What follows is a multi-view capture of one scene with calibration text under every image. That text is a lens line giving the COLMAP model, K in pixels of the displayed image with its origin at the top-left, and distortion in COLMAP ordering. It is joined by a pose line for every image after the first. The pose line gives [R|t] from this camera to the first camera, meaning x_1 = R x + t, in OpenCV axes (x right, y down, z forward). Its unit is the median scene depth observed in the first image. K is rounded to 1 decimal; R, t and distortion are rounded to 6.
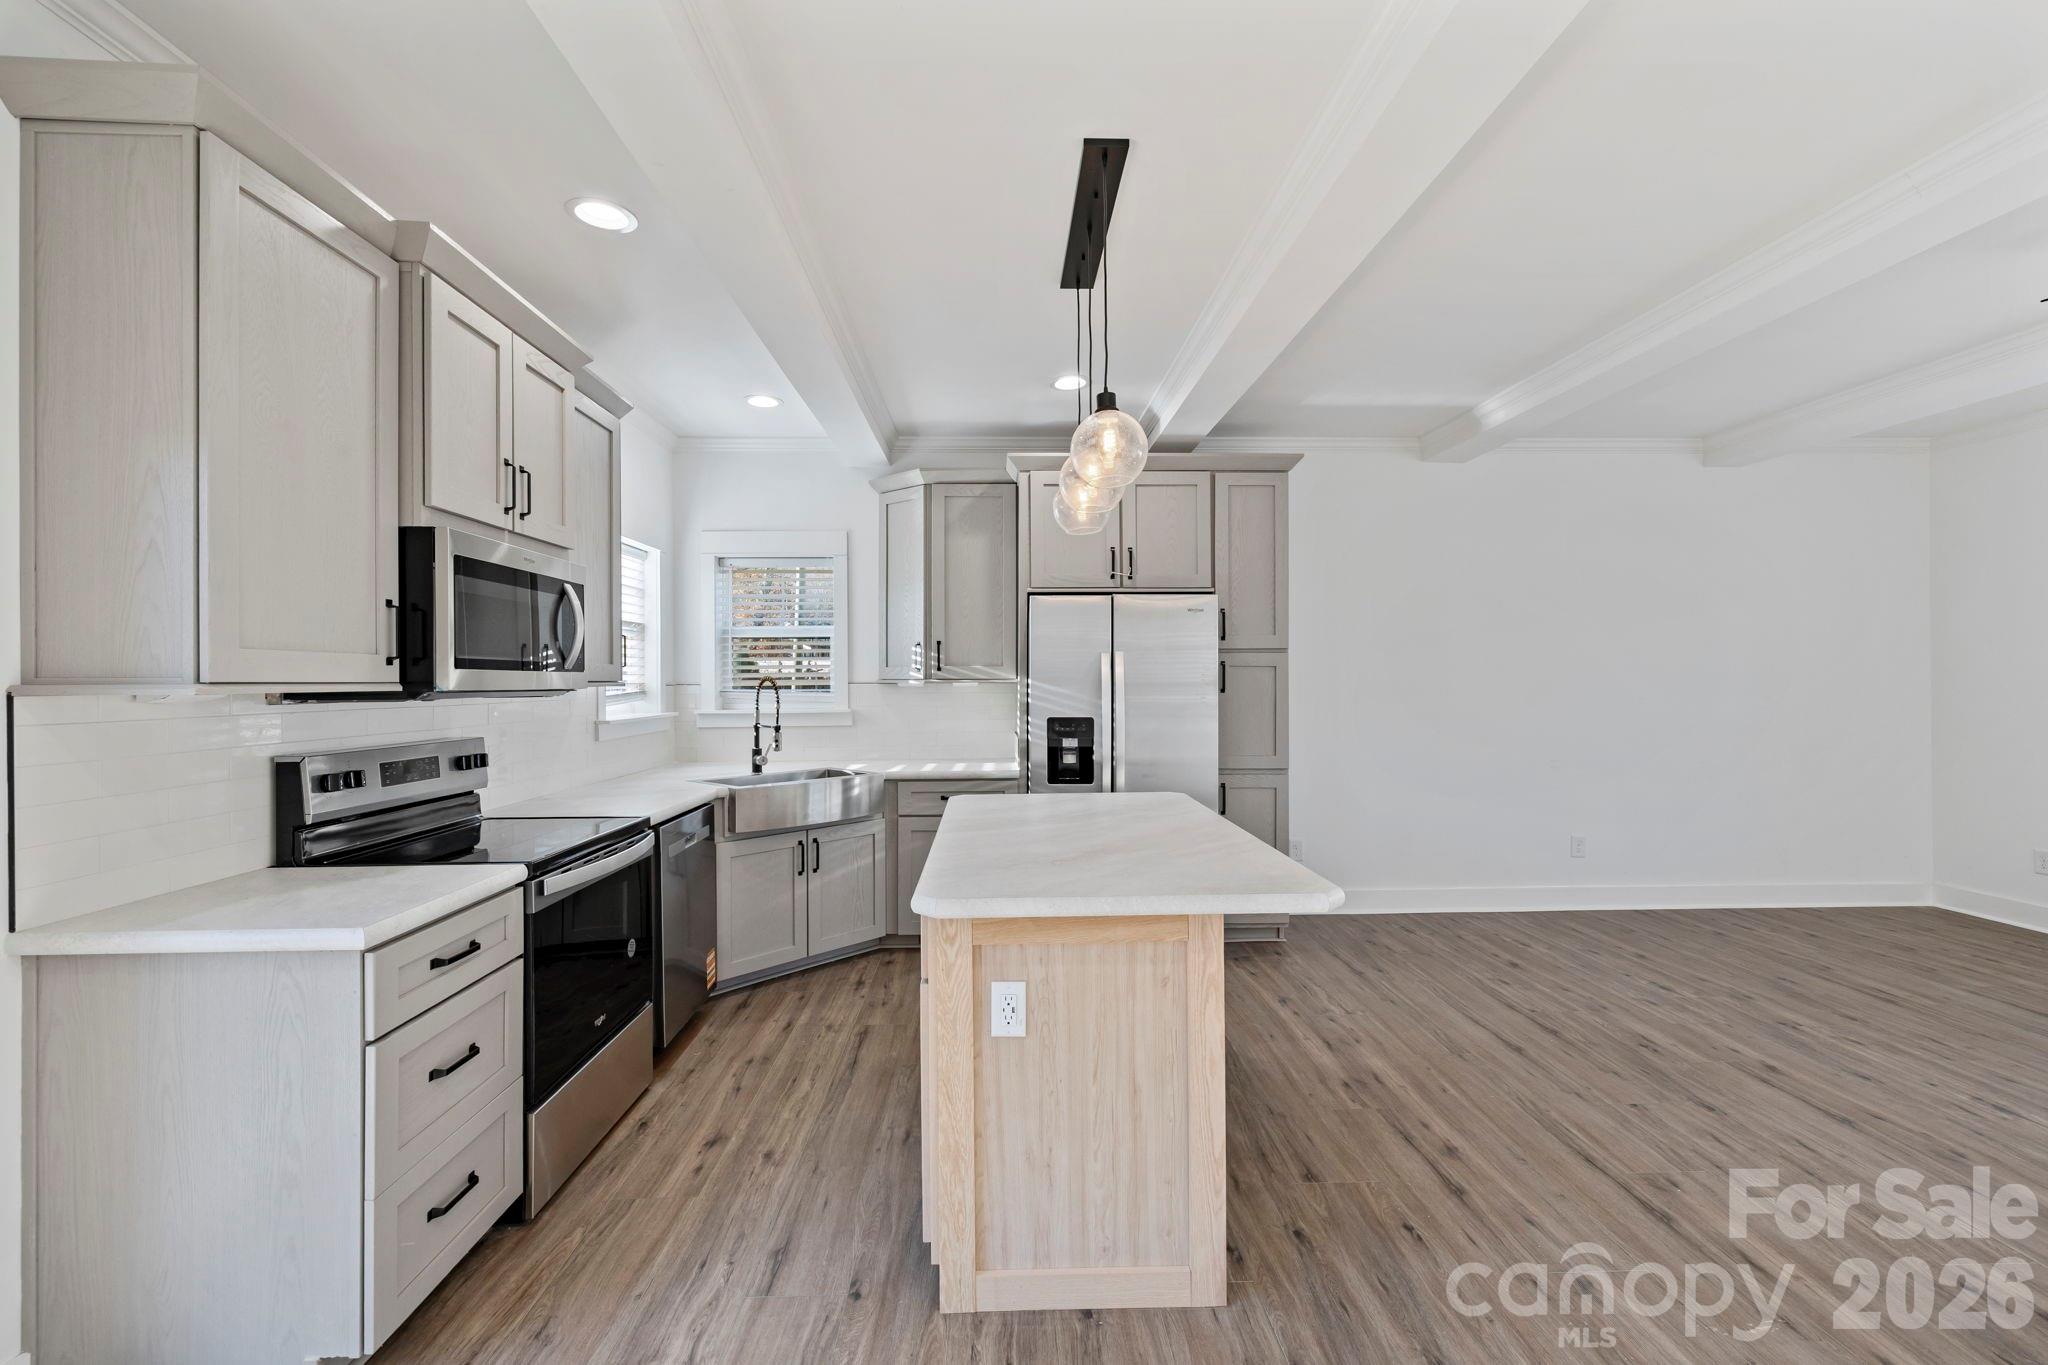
lens RADIAL K [[876.7, 0, 1020.4], [0, 876.7, 679.0], [0, 0, 1]] dist [0.002109, 0.000920]
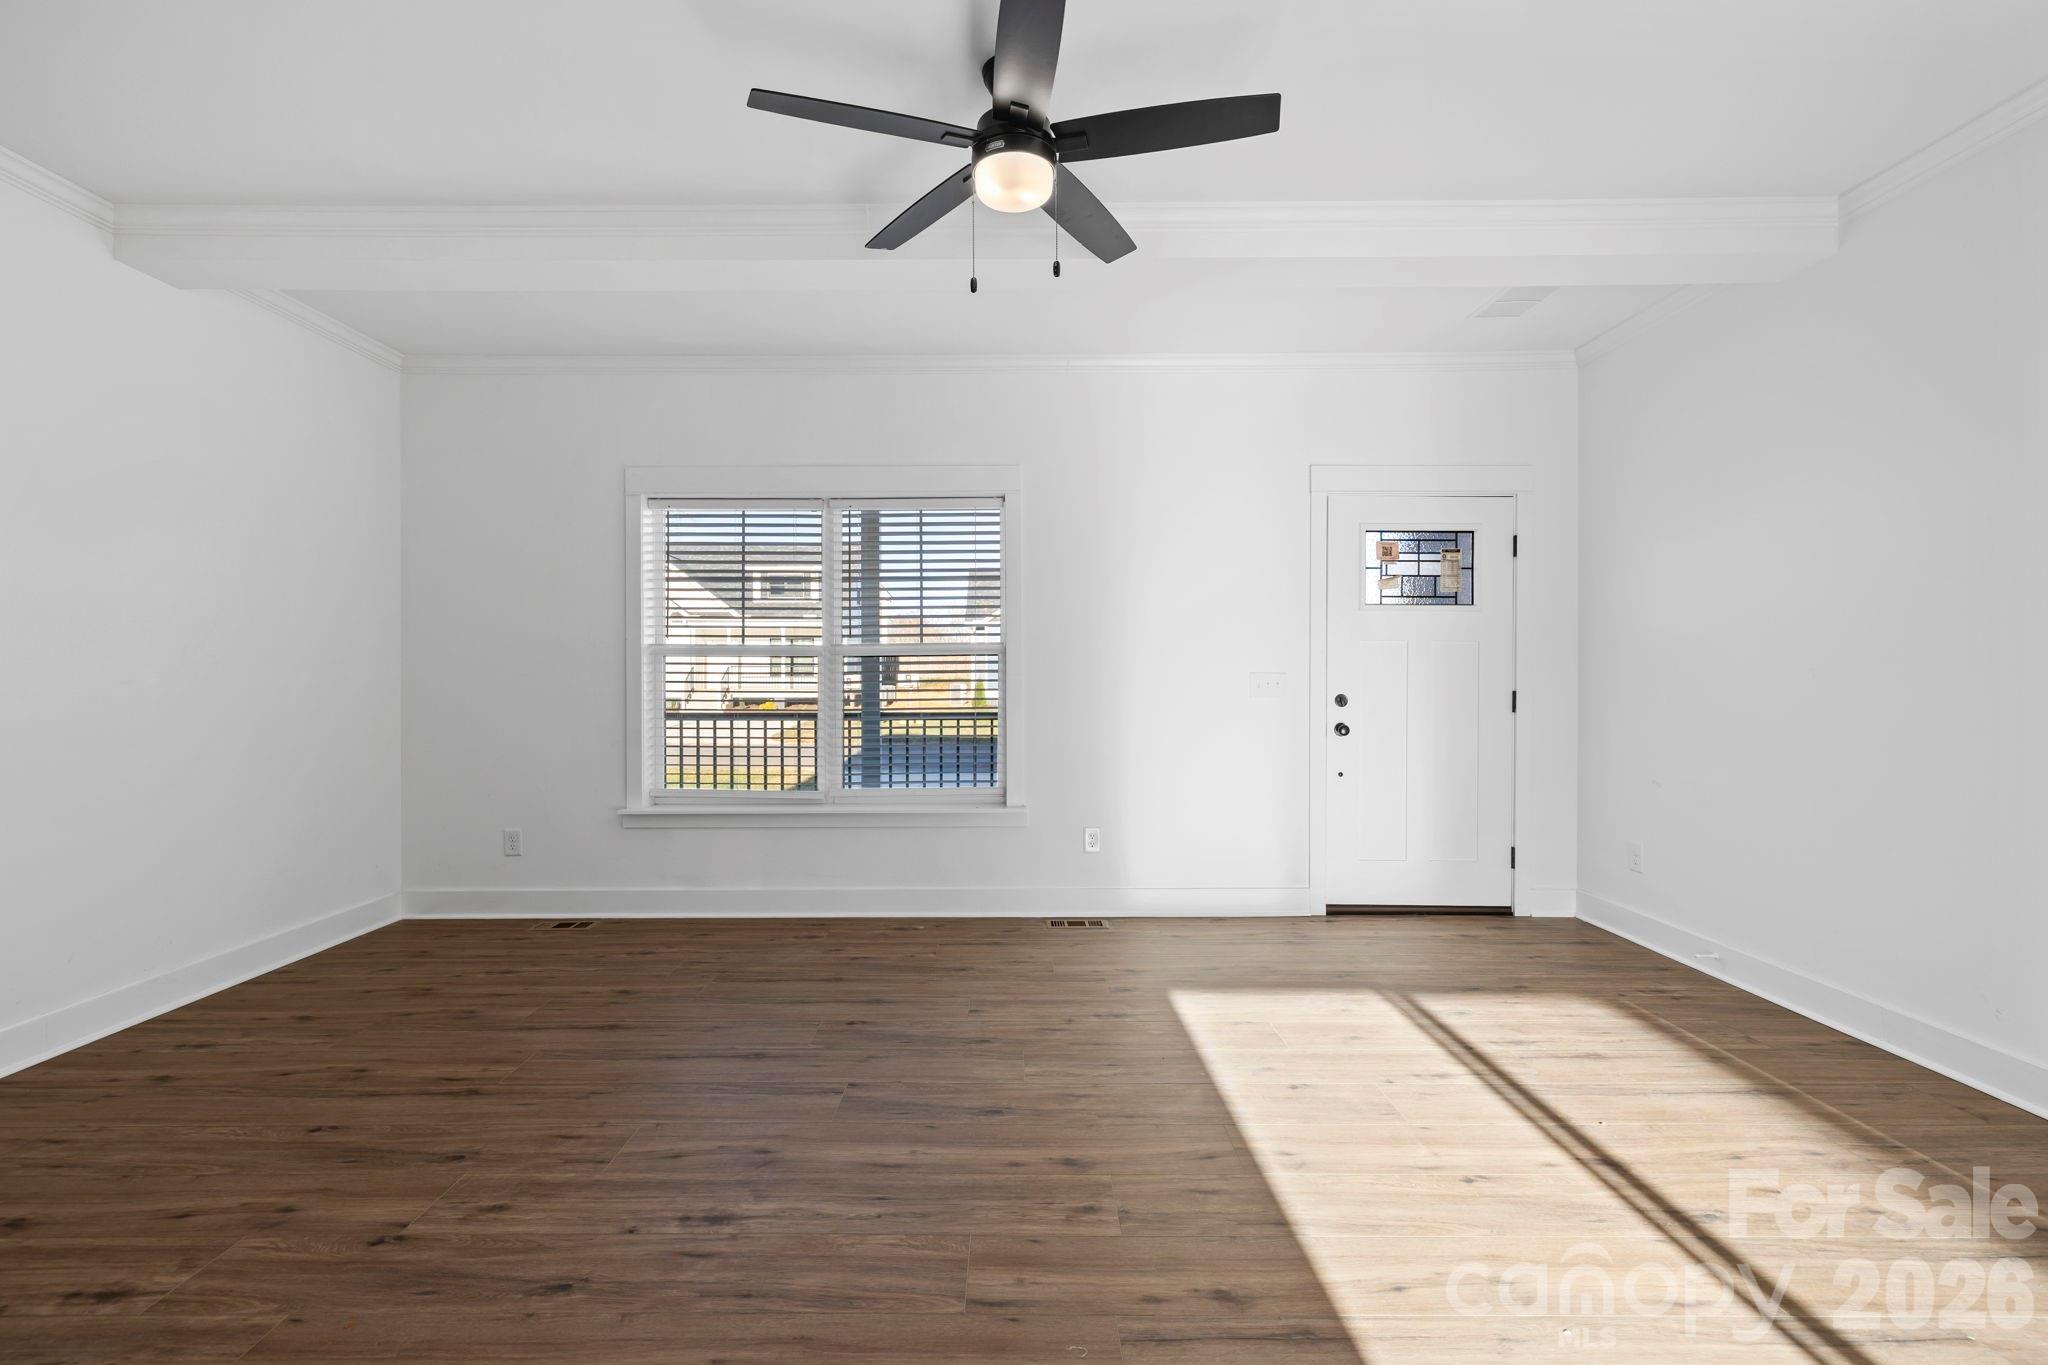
lens RADIAL K [[876.7, 0, 1014.2], [0, 876.7, 671.9], [0, 0, 1]] dist [0.002109, 0.000920]
pose [[0.034654, 0.009285, 0.999356, 0.531167], [0.003170, 0.999951, -0.009400, 0.080547], [-0.999394, 0.003494, 0.034623, 0.918737]]
